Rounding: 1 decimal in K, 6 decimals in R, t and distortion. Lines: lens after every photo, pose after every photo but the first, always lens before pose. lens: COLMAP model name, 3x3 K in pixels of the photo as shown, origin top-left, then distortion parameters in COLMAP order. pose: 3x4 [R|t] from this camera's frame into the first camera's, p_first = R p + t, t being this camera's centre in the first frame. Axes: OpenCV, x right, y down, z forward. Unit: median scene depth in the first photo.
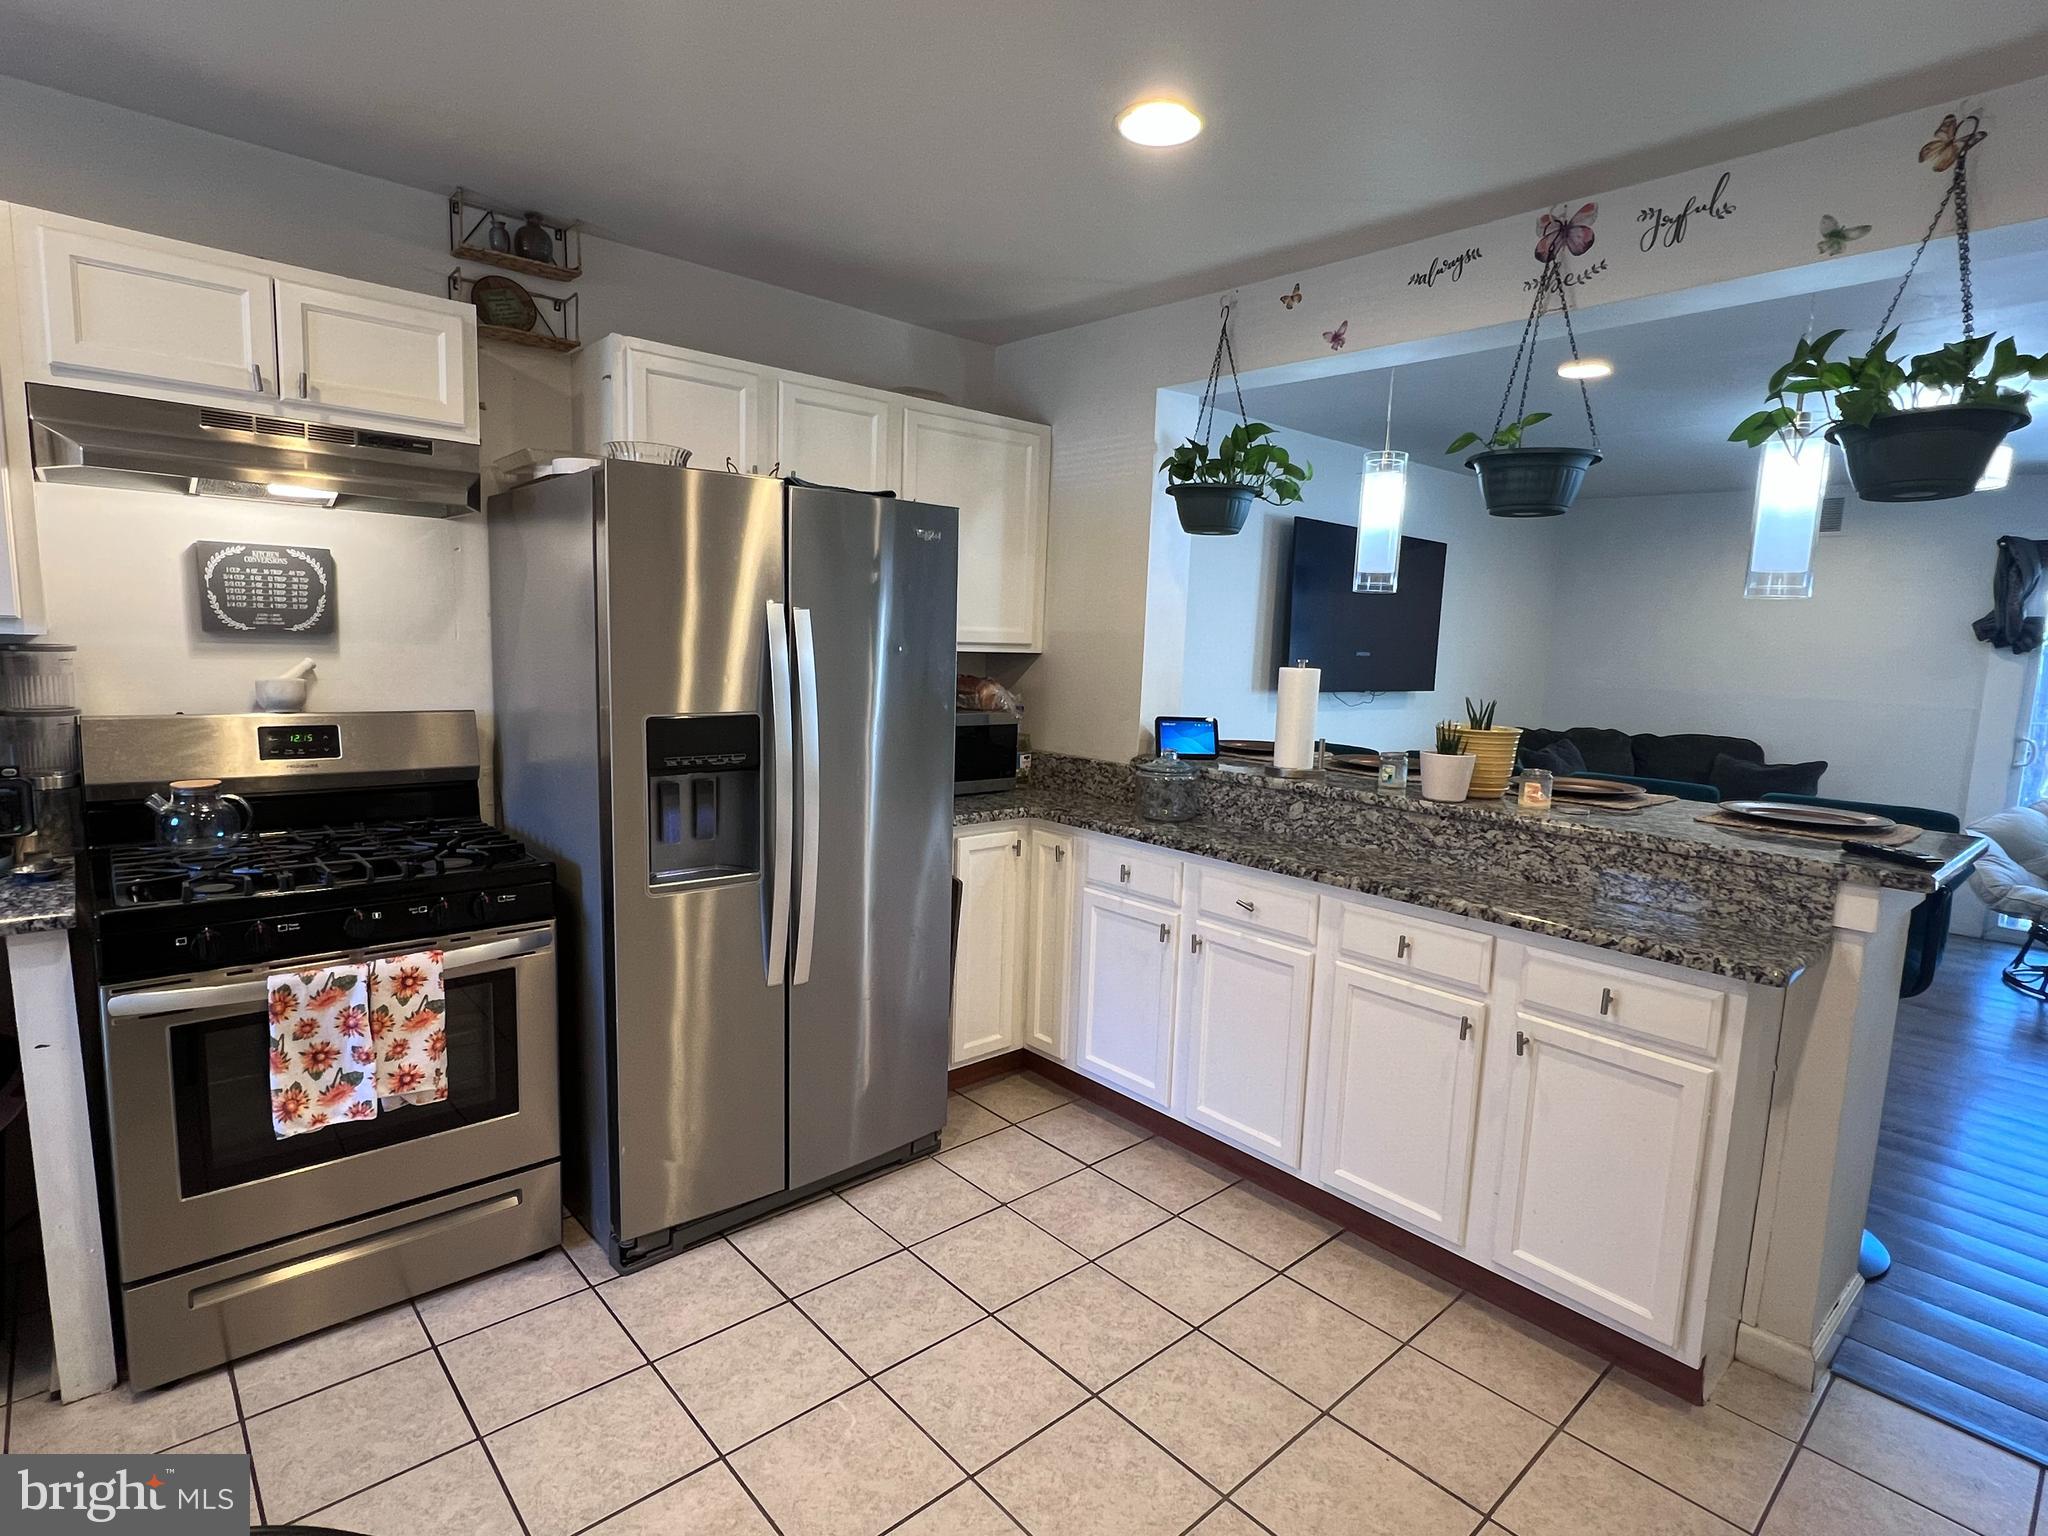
lens RADIAL K [[1043.0, 0, 1020.5], [0, 1043.0, 769.7], [0, 0, 1]] dist [-0.002897, 0.000701]
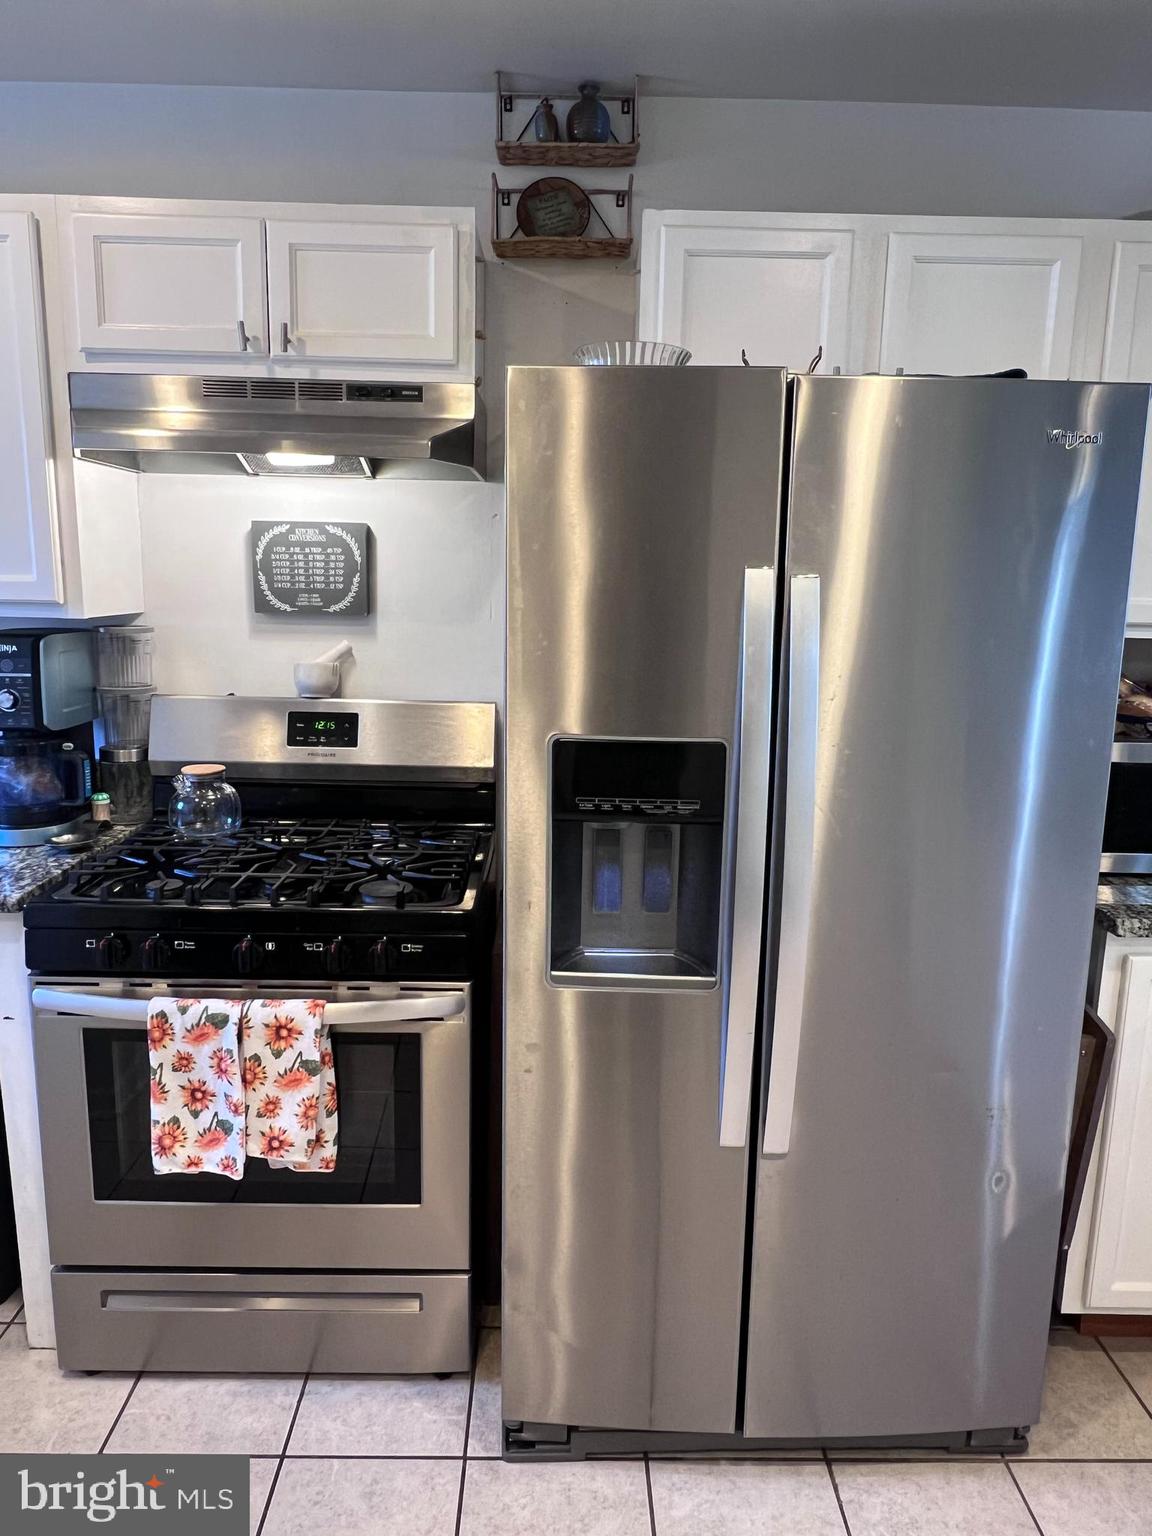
lens RADIAL K [[1013.0, 0, 573.0], [0, 1013.0, 766.4], [0, 0, 1]] dist [-0.007582, 0.003912]
pose [[0.753161, 0.098913, -0.650357, 0.085694], [-0.077735, 0.995087, 0.061320, -0.067329], [0.653227, 0.004372, 0.757149, 0.450630]]
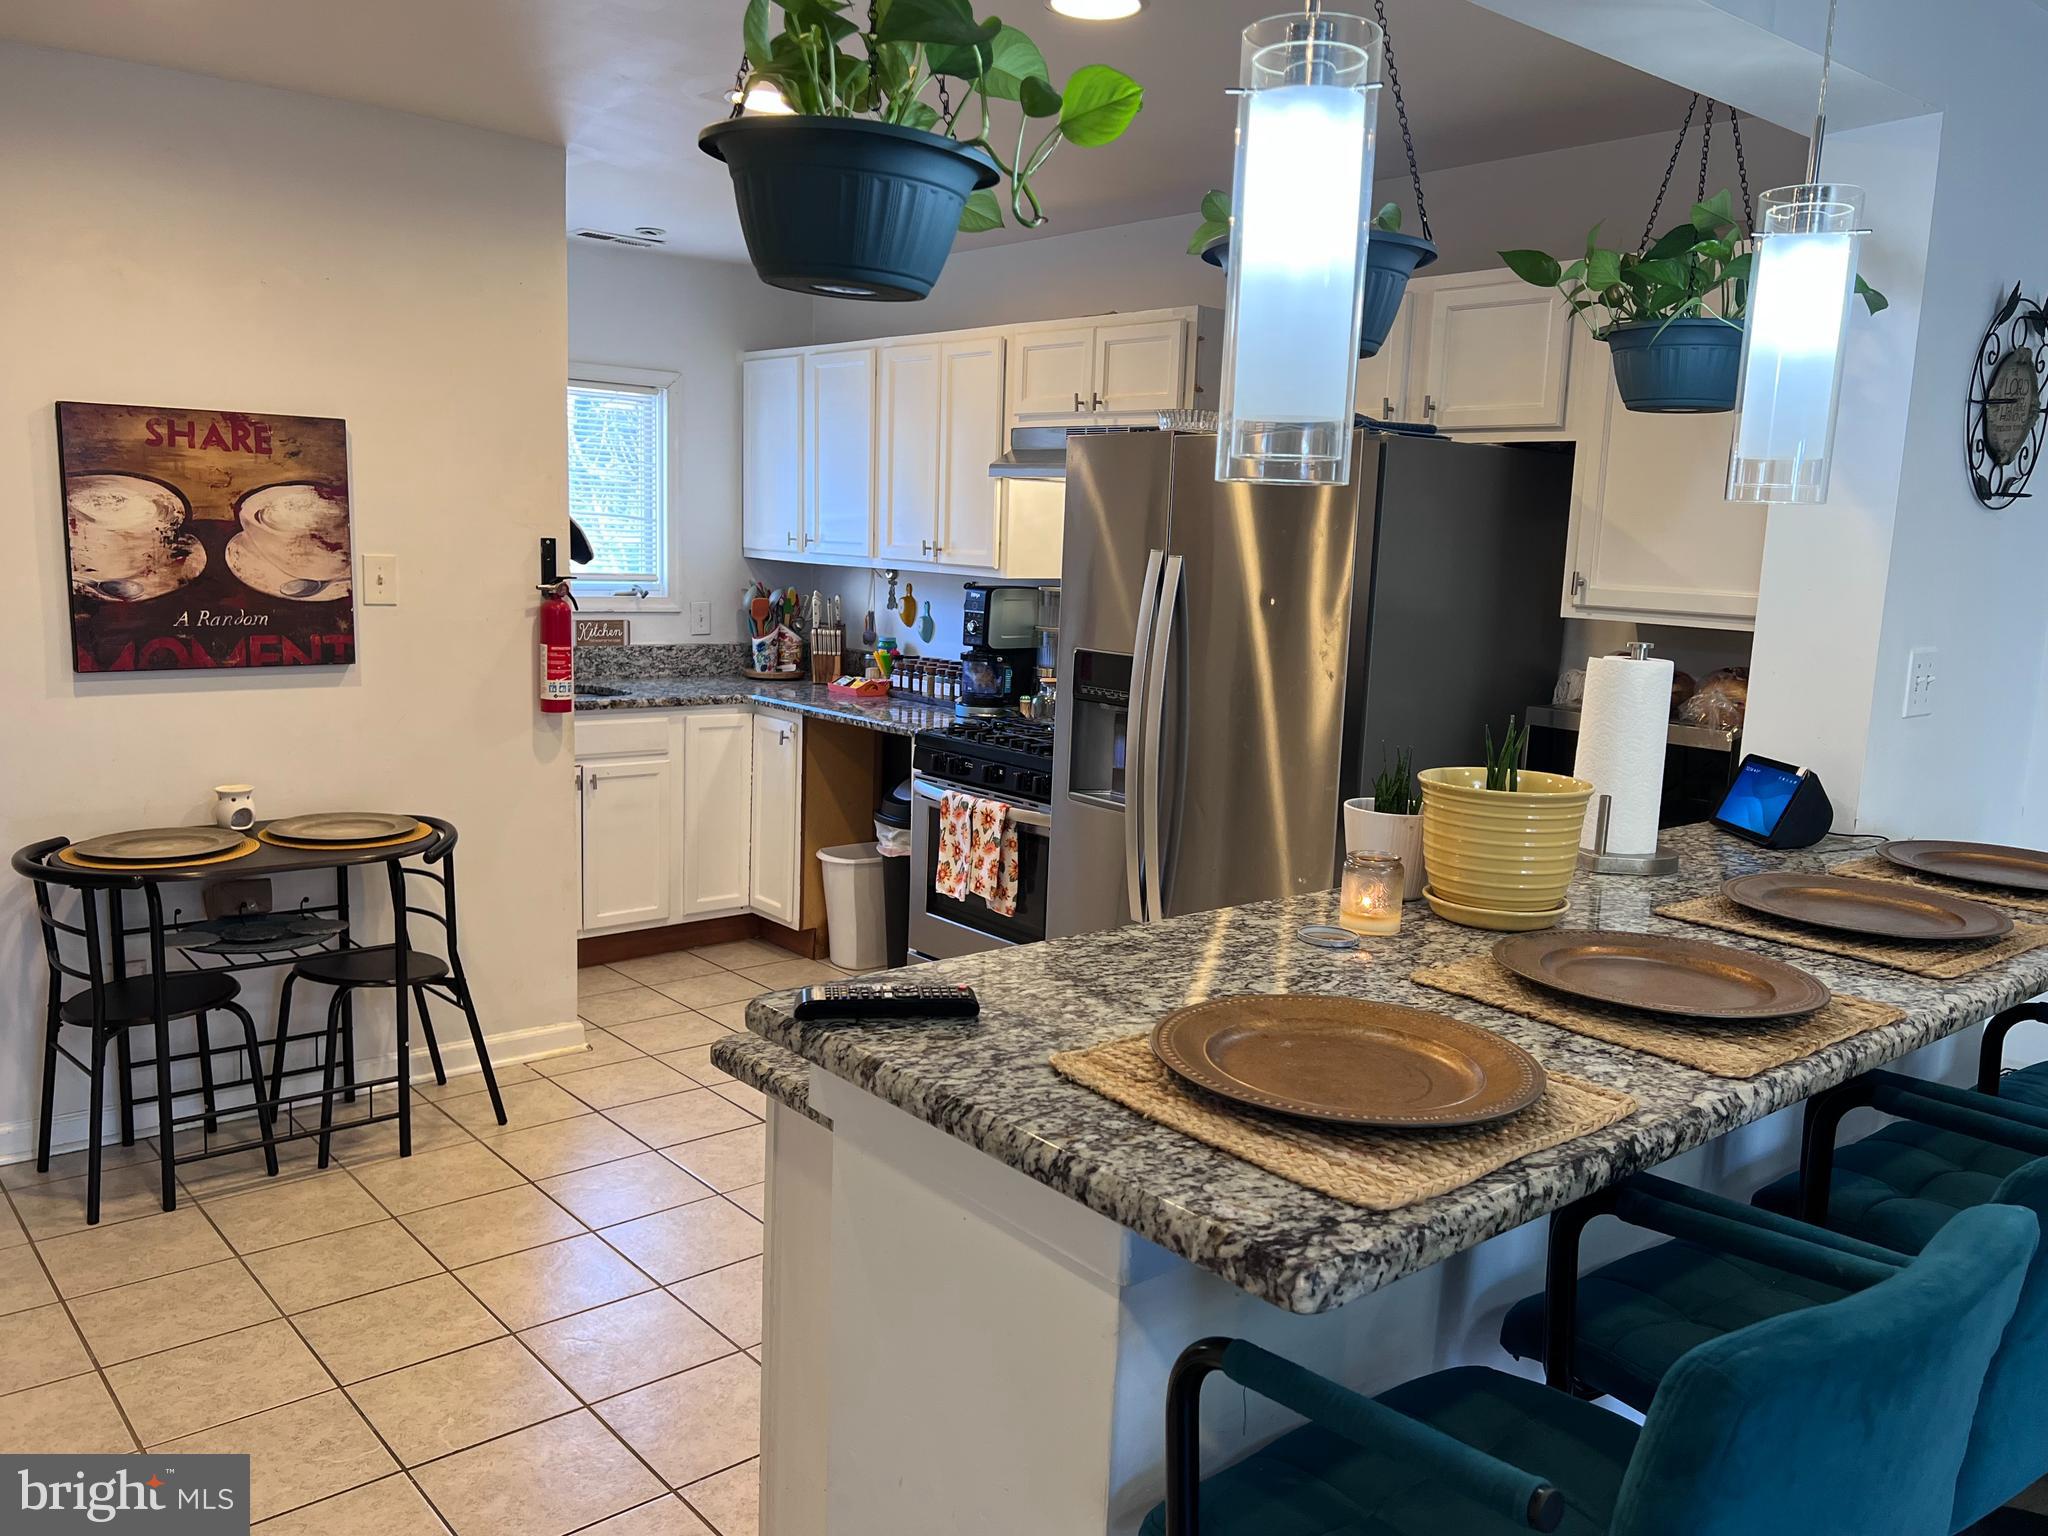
lens RADIAL K [[1566.3, 0, 1040.2], [0, 1566.3, 791.3], [0, 0, 1]] dist [0.133485, -0.000033]
pose [[-0.012630, 0.128411, -0.991641, 1.317022], [-0.166956, 0.977527, 0.128710, -0.105343], [0.985883, 0.167186, 0.009093, 0.884887]]
